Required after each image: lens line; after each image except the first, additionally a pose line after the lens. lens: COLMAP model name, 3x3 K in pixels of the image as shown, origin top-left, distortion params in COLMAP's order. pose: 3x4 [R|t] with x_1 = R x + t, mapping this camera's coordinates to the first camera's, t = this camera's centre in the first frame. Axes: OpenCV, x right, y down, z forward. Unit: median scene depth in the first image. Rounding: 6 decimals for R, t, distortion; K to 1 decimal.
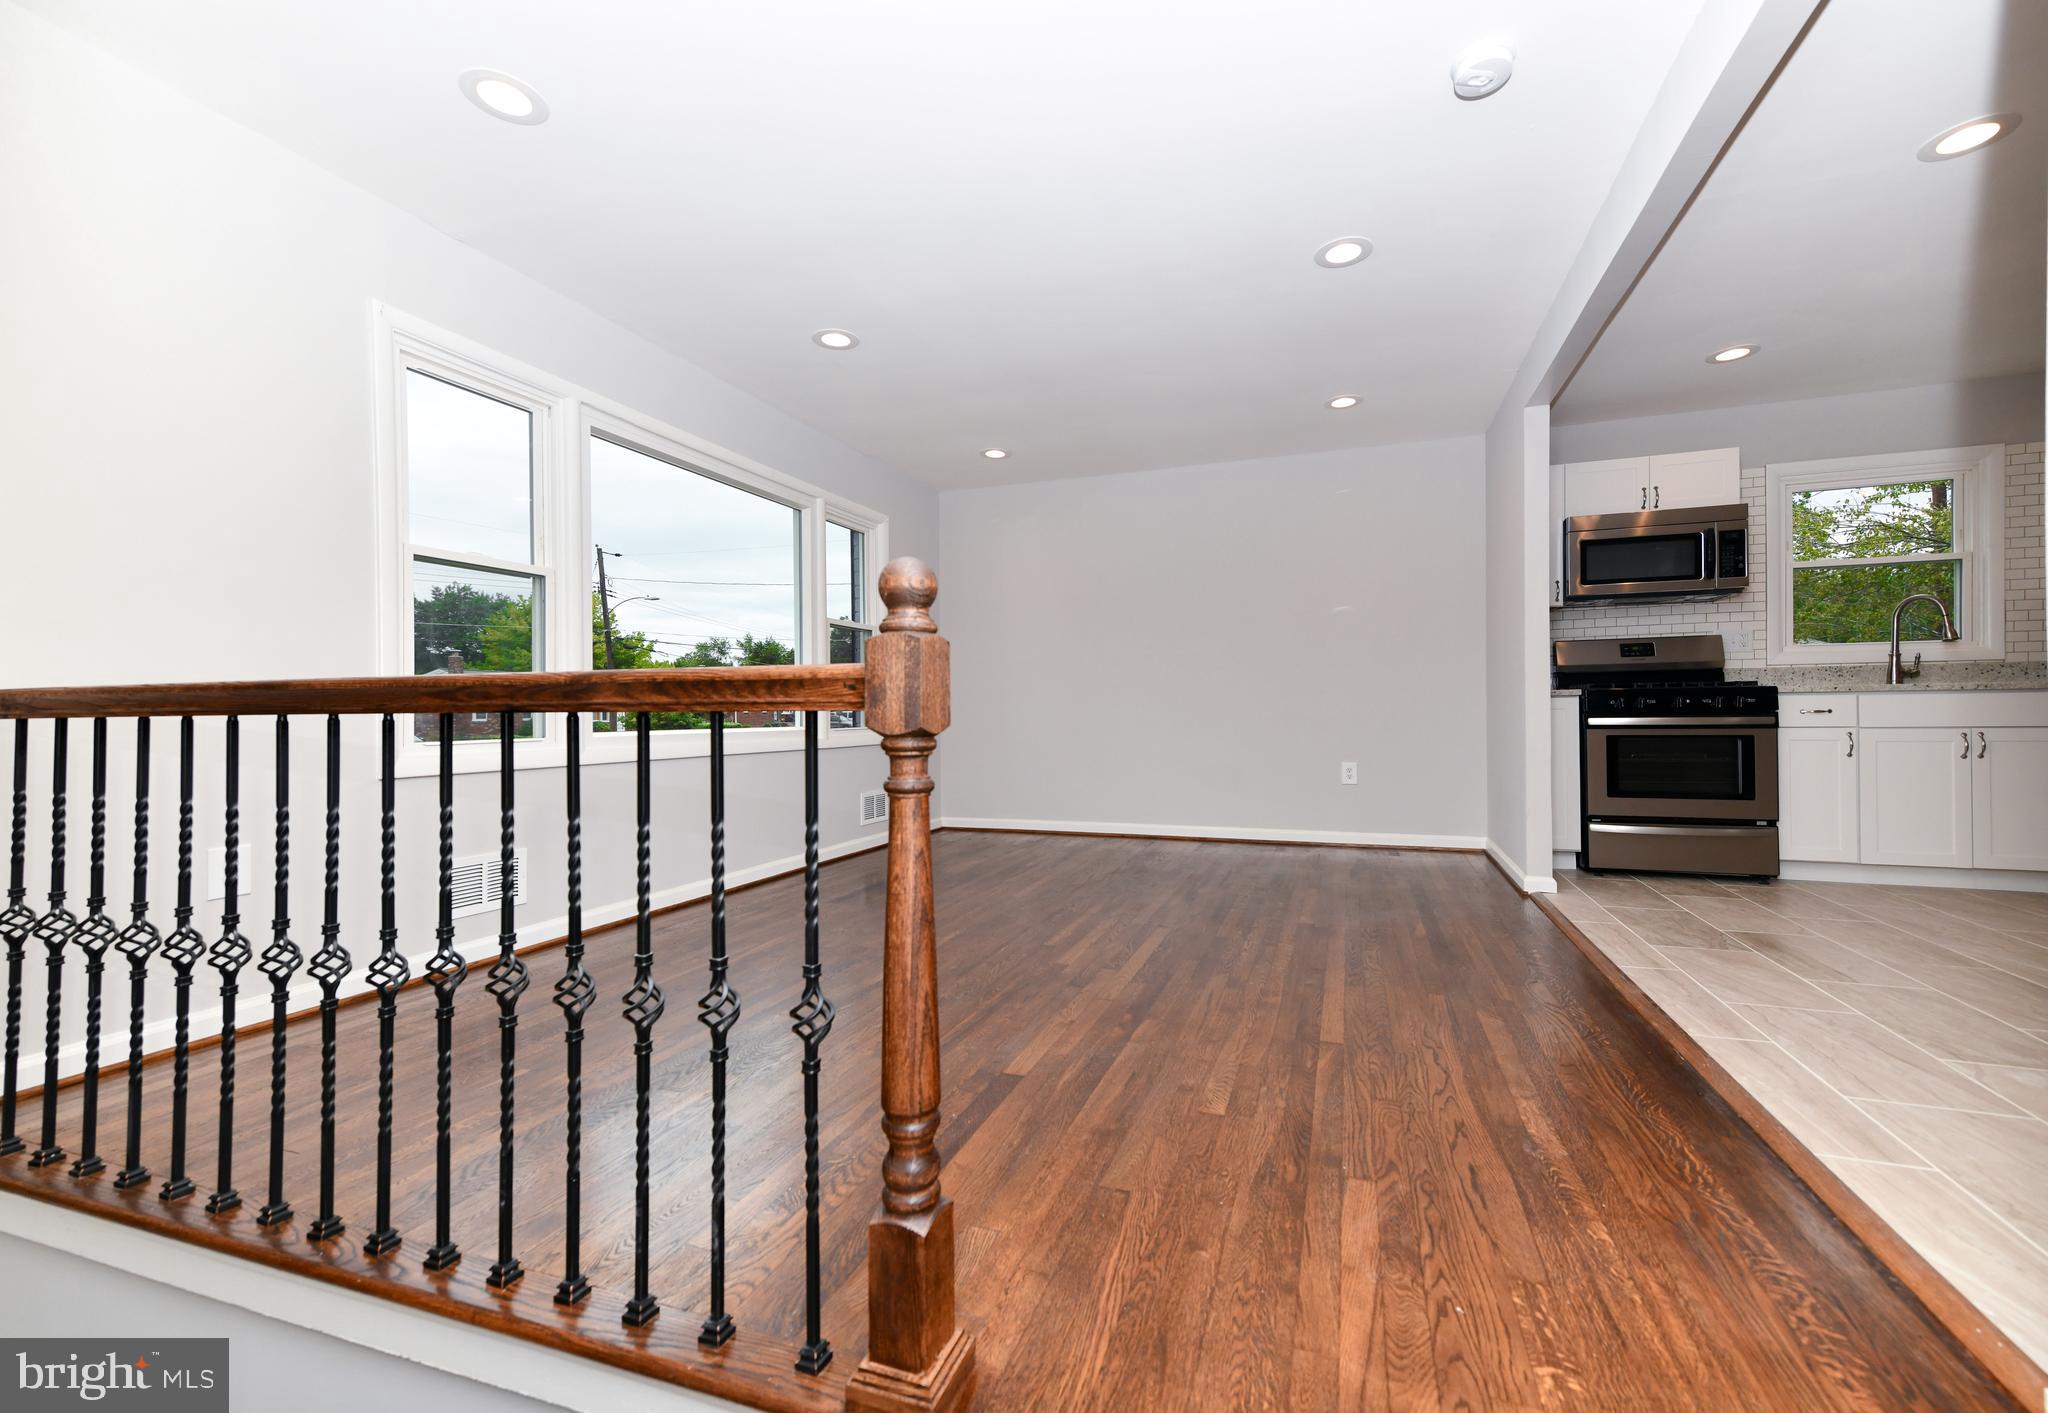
lens RADIAL K [[840.3, 0, 1072.4], [0, 840.3, 711.5], [0, 0, 1]] dist [0.000512, 0.009122]
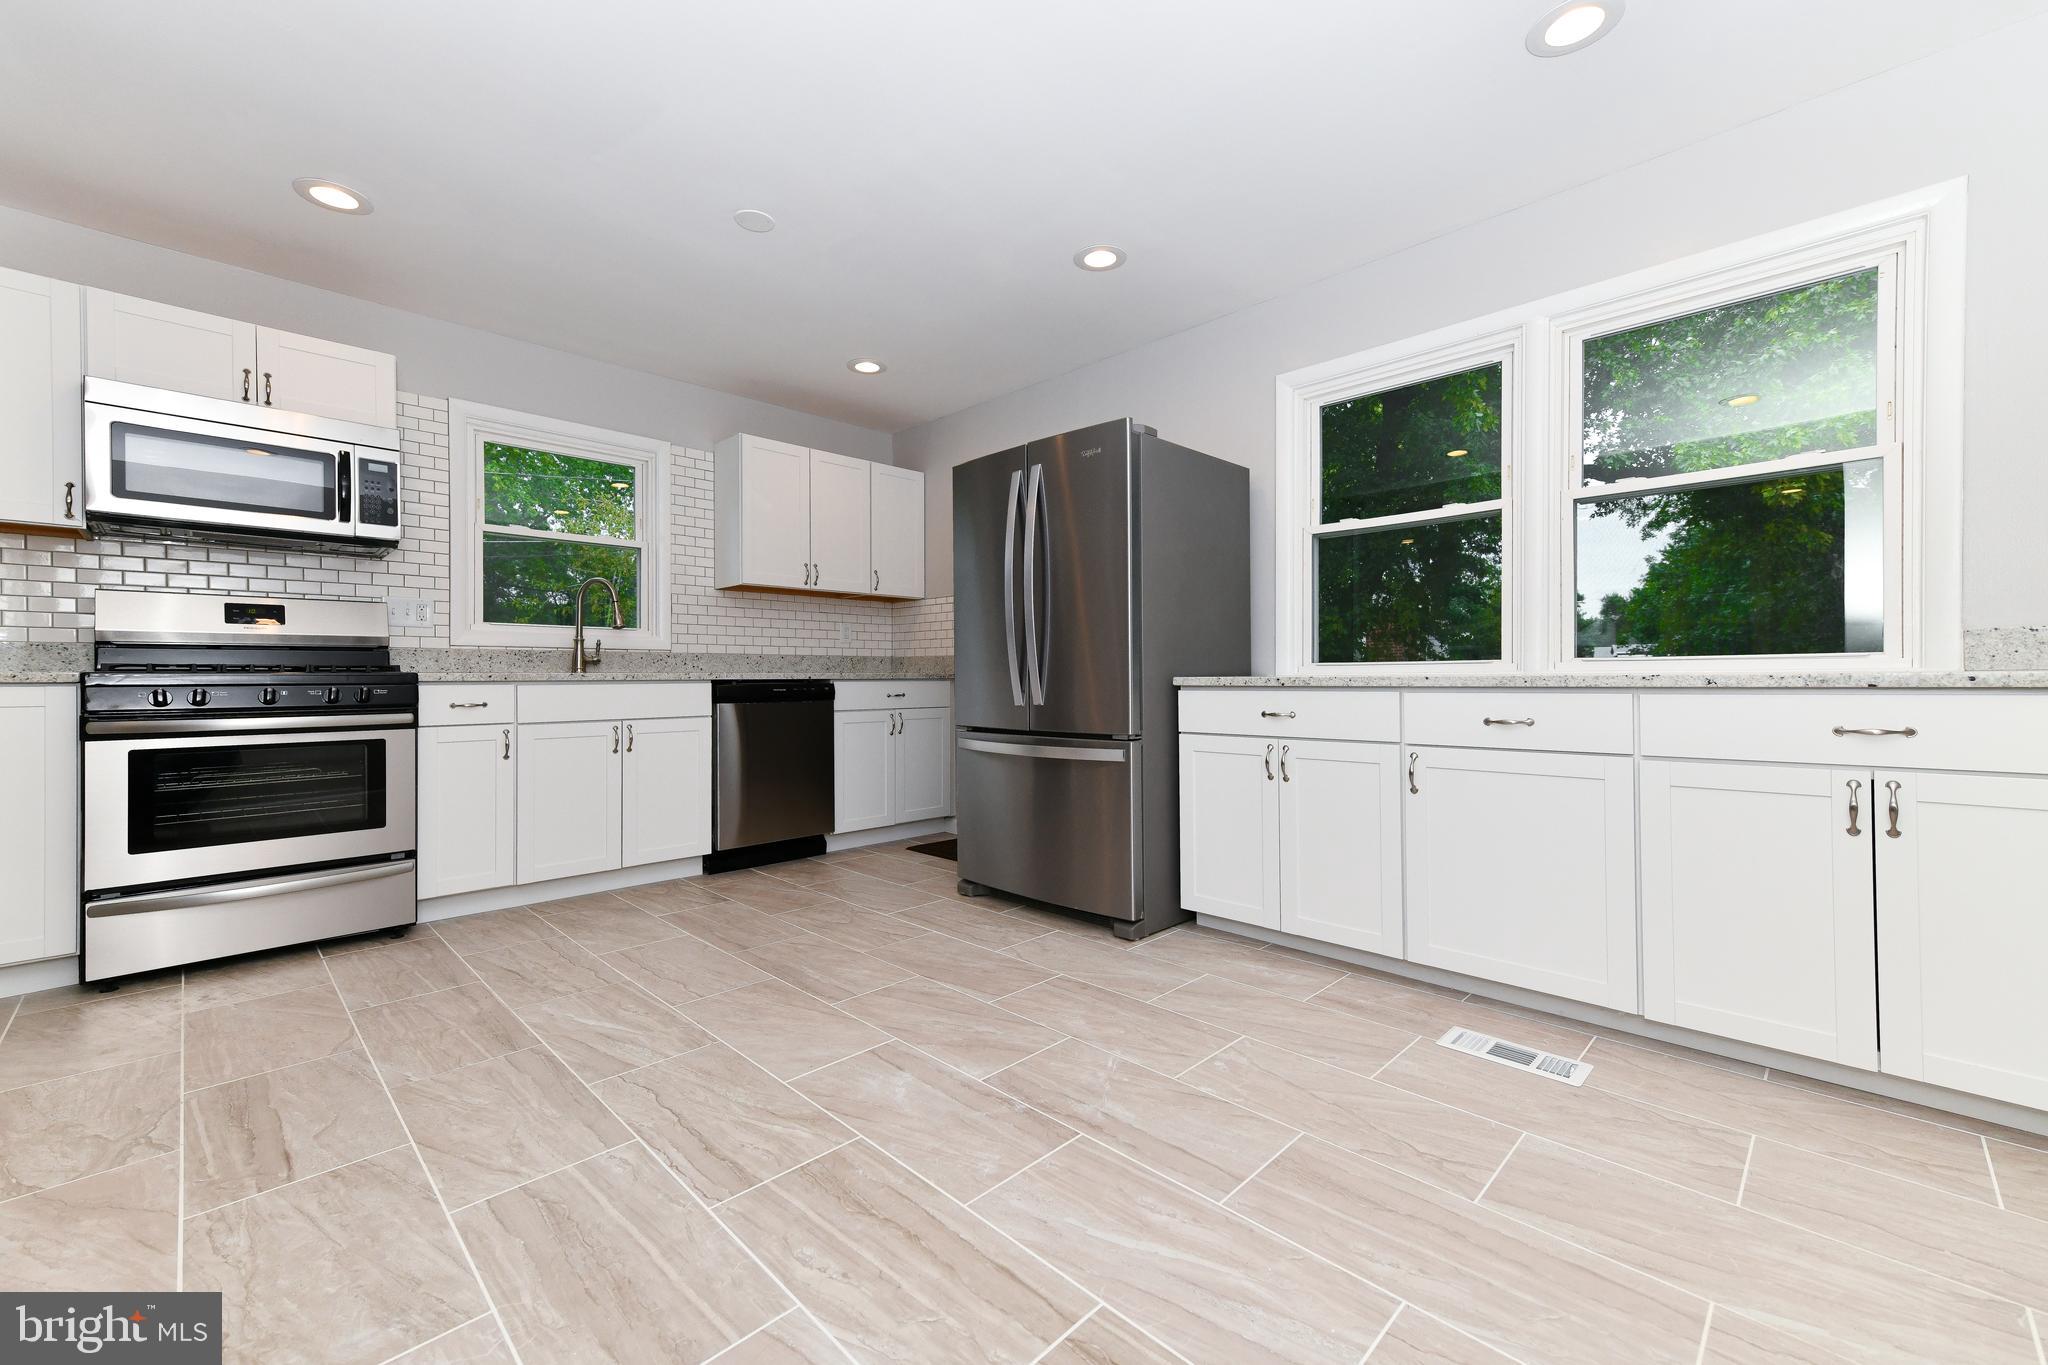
lens RADIAL K [[823.7, 0, 1024.0], [0, 823.7, 682.5], [0, 0, 1]] dist [0.016925, -0.000092]
pose [[0.446206, 0.002614, 0.894926, 0.404983], [-0.004118, 0.999991, -0.000868, -0.023772], [-0.894921, -0.003298, 0.446213, 0.168525]]
